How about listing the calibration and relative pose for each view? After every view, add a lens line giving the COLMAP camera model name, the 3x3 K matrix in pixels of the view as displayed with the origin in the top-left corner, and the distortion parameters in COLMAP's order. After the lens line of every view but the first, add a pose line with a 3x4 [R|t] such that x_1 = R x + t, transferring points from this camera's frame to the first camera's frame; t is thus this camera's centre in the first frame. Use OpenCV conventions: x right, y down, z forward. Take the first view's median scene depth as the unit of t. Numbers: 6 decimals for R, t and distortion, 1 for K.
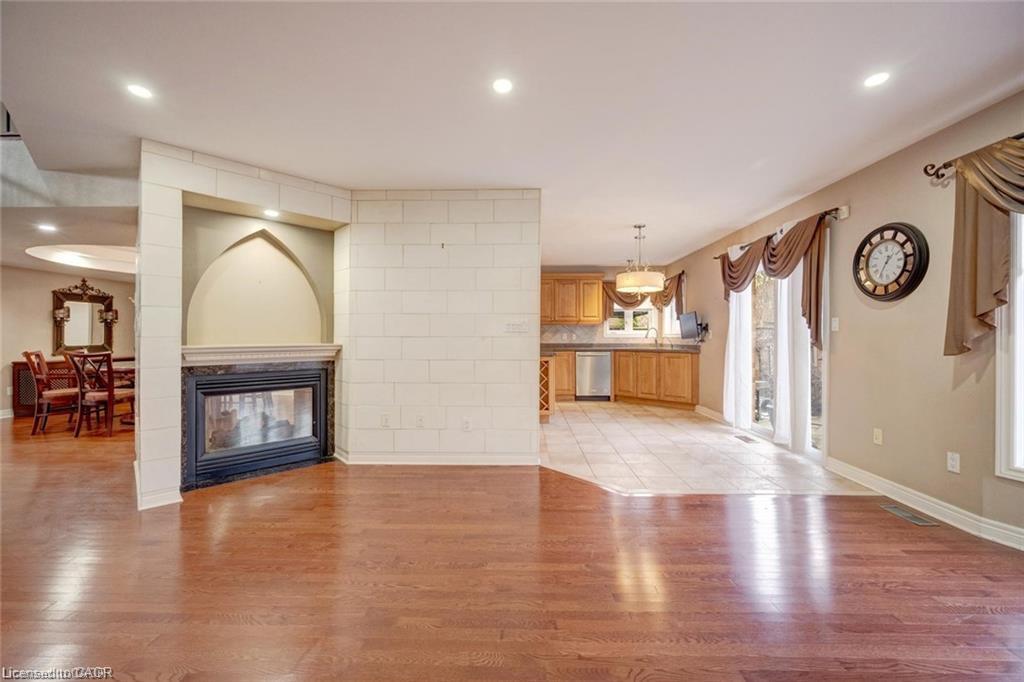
lens RADIAL K [[406.5, 0, 510.1], [0, 406.5, 336.4], [0, 0, 1]] dist [0.000797, -0.000039]
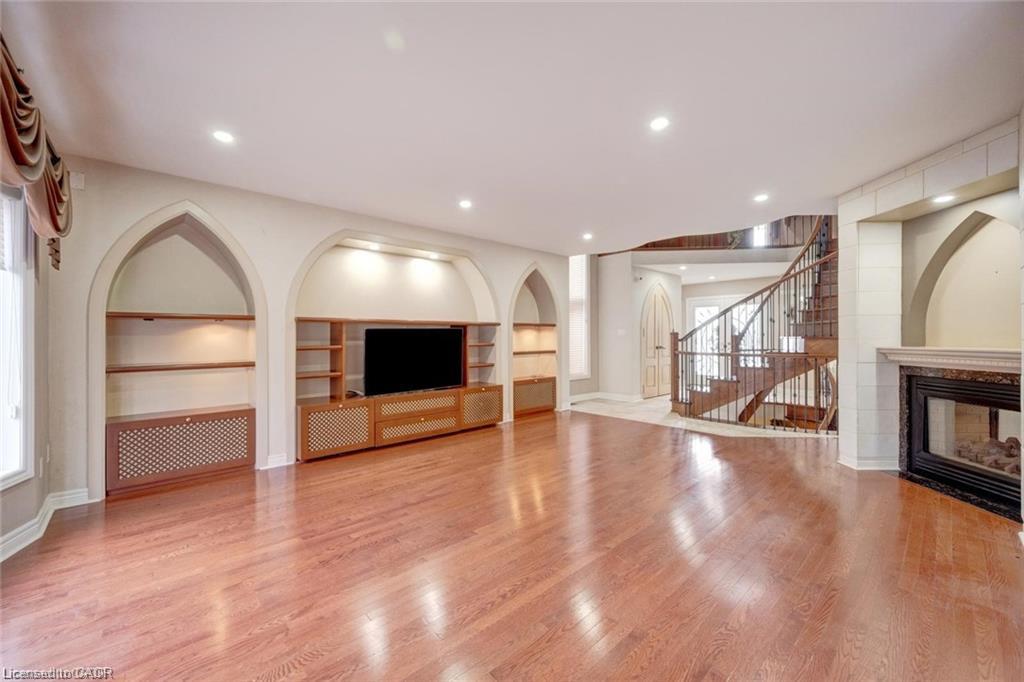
lens RADIAL K [[406.5, 0, 510.1], [0, 406.5, 336.4], [0, 0, 1]] dist [0.000797, -0.000039]
pose [[-0.723255, -0.000430, -0.690581, 0.647377], [0.002107, 0.999994, -0.002829, -0.004263], [0.690578, -0.003502, -0.723249, 0.910546]]
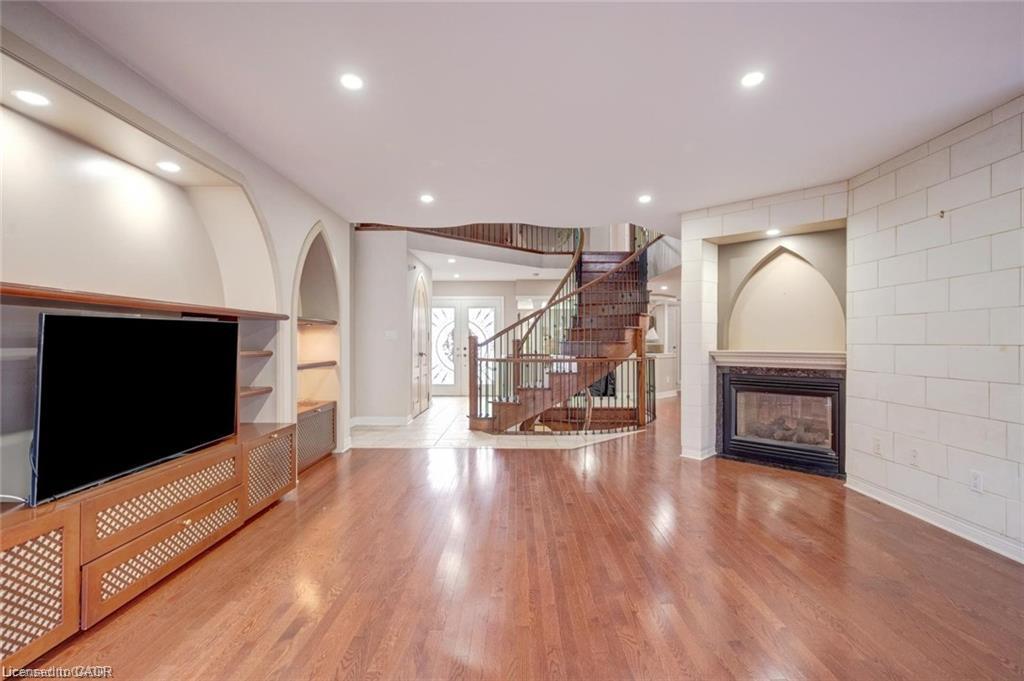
lens RADIAL K [[470.4, 0, 512.0], [0, 470.4, 340.5], [0, 0, 1]] dist [0.000179, -0.000053]
pose [[0.013022, -0.003114, -0.999910, 0.633821], [-0.001276, 0.999994, -0.003131, -0.002841], [0.999914, 0.001316, 0.013018, 0.252811]]
